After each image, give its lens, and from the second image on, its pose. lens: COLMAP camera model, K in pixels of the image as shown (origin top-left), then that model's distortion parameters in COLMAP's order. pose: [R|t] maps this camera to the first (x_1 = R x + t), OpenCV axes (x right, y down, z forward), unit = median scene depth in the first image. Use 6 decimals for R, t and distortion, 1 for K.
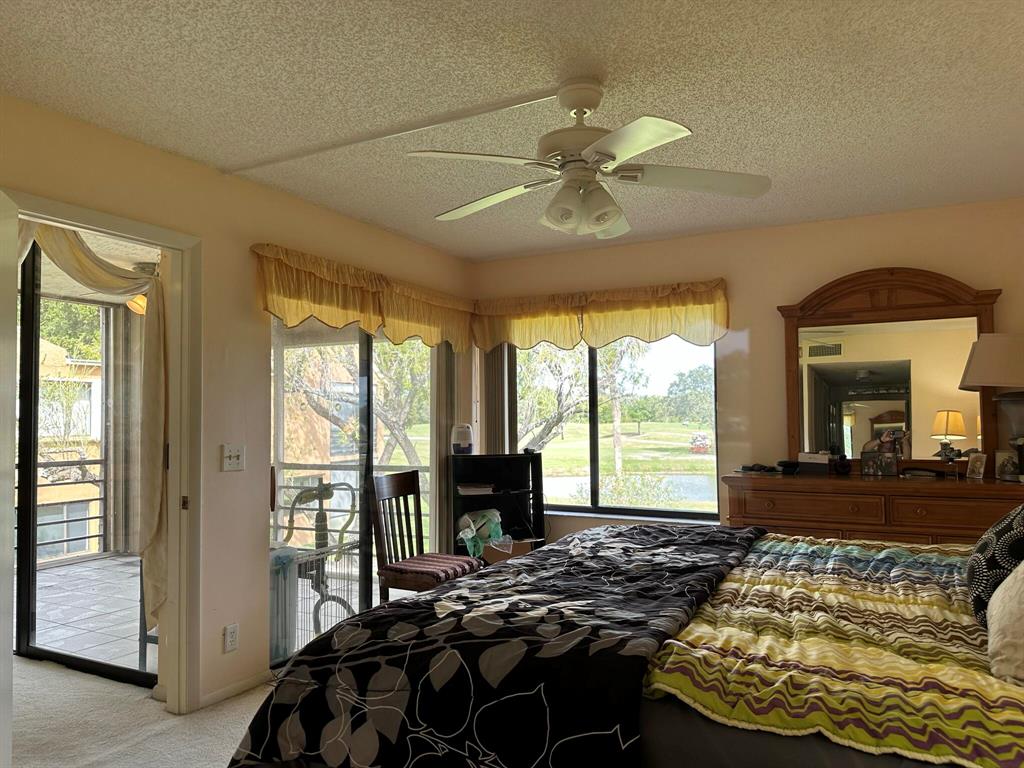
lens RADIAL K [[712.3, 0, 518.4], [0, 712.3, 387.6], [0, 0, 1]] dist [0.115300, -0.162504]
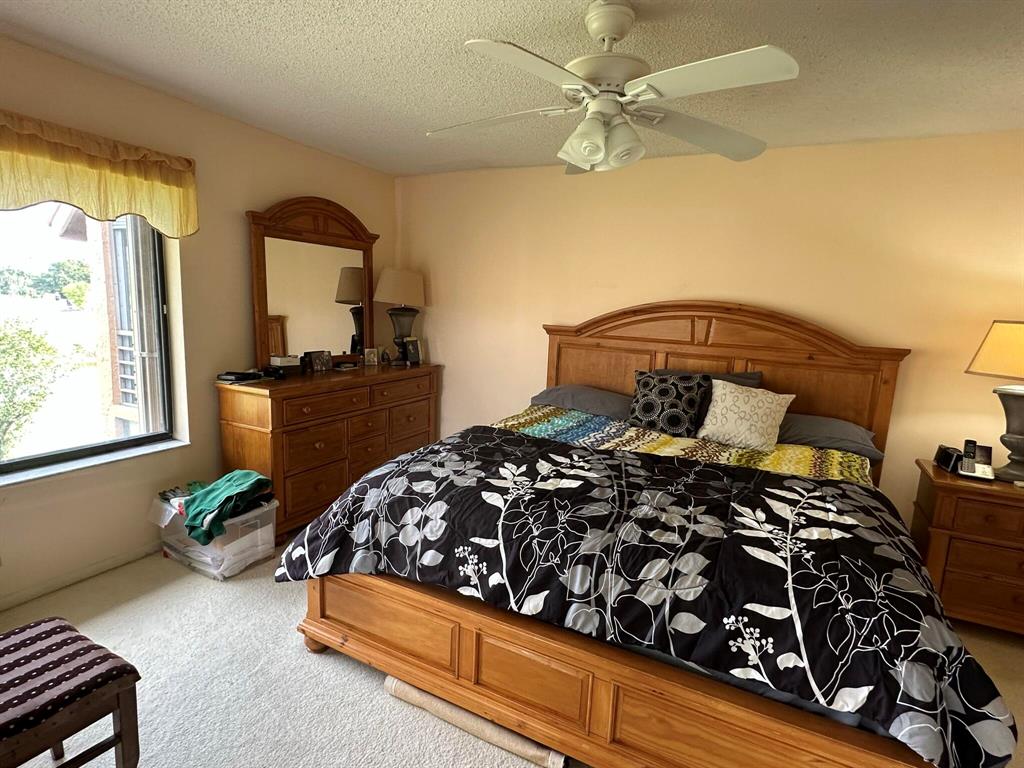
lens RADIAL K [[540.9, 0, 512.0], [0, 540.9, 384.0], [0, 0, 1]] dist [-0.000469, 0.000999]
pose [[-0.017771, -0.145454, 0.989205, -0.422177], [-0.090164, 0.985564, 0.143298, -0.018809], [-0.995768, -0.086645, -0.030629, 0.675901]]
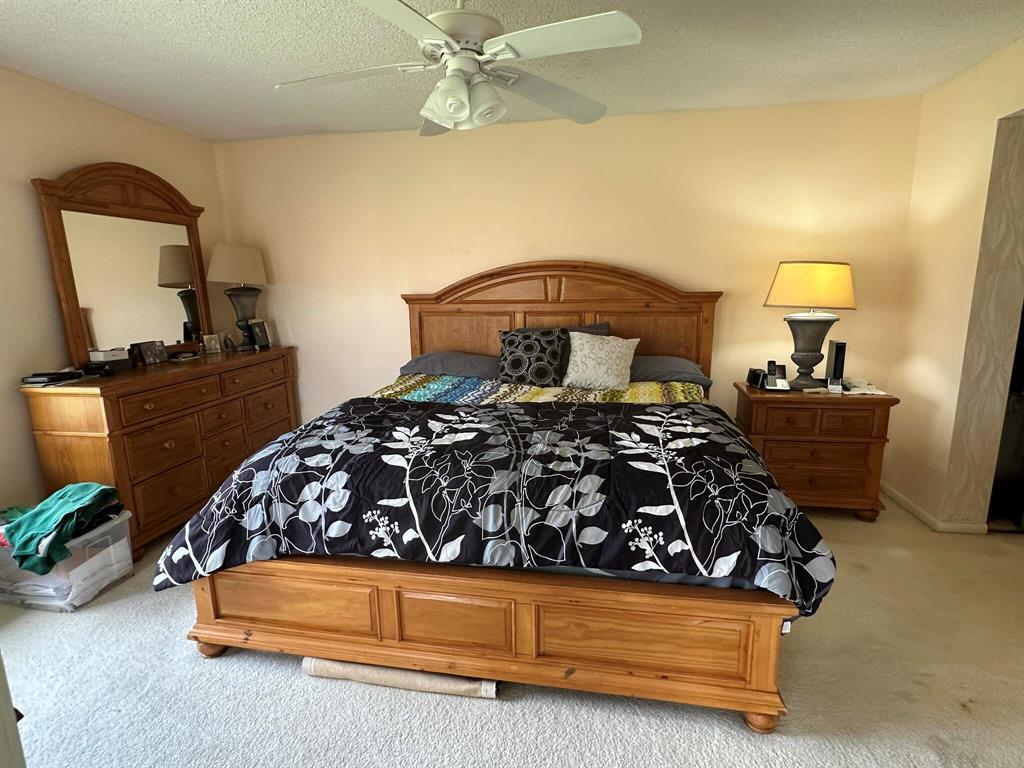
lens RADIAL K [[540.9, 0, 512.0], [0, 540.9, 384.0], [0, 0, 1]] dist [-0.000469, 0.000999]
pose [[-0.309942, -0.168134, 0.935771, -0.433887], [-0.025206, 0.985346, 0.168693, -0.000236], [-0.950421, 0.028698, -0.309638, 0.715007]]
